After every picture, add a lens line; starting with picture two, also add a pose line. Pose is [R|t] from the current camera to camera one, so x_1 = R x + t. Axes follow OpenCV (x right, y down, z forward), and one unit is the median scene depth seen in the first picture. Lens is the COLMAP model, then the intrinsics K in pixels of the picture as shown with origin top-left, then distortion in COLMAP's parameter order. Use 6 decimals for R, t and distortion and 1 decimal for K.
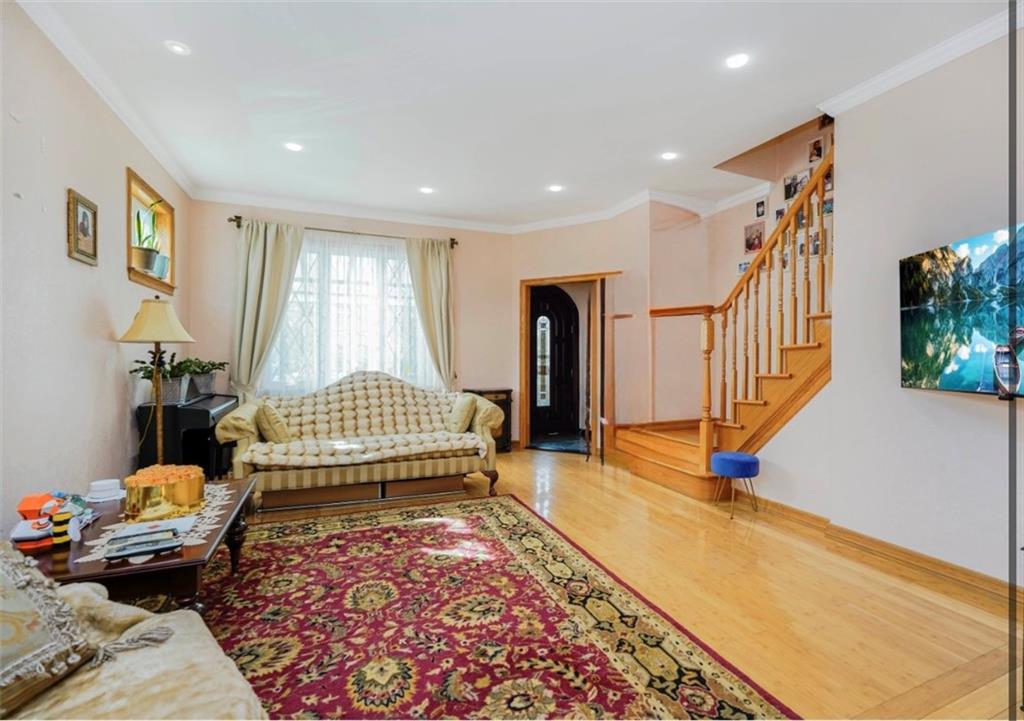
lens RADIAL K [[467.7, 0, 554.6], [0, 467.7, 375.1], [0, 0, 1]] dist [-0.014057, -0.000060]
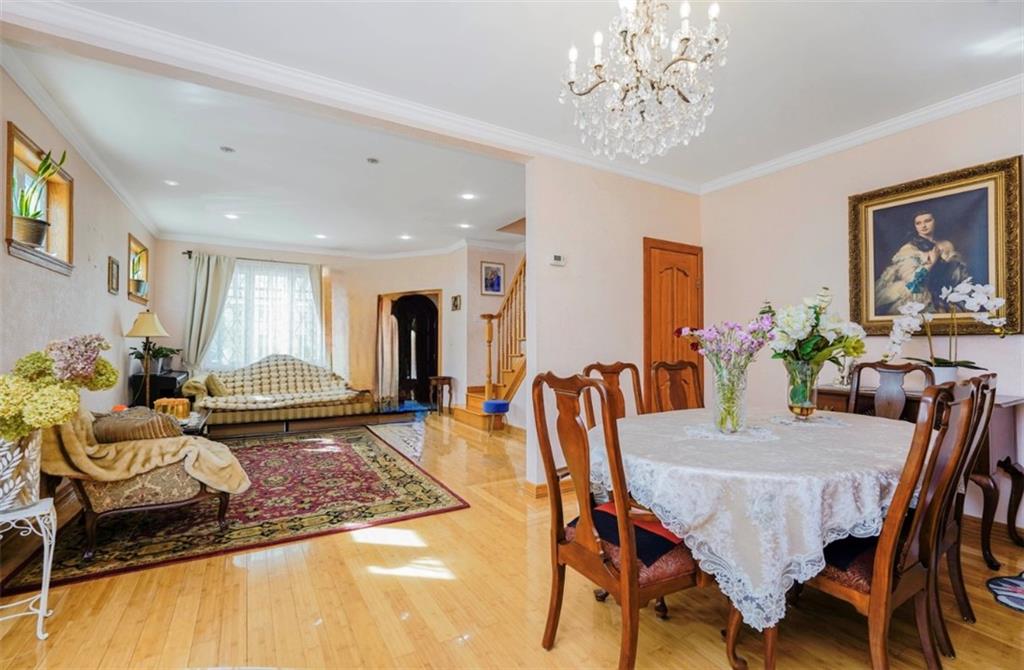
lens RADIAL K [[436.9, 0, 519.4], [0, 436.9, 348.5], [0, 0, 1]] dist [-0.018795, 0.000104]
pose [[0.994707, -0.003452, 0.102690, 0.421202], [0.006553, 0.999532, -0.029877, 0.034071], [-0.102539, 0.030392, 0.994265, -0.885409]]
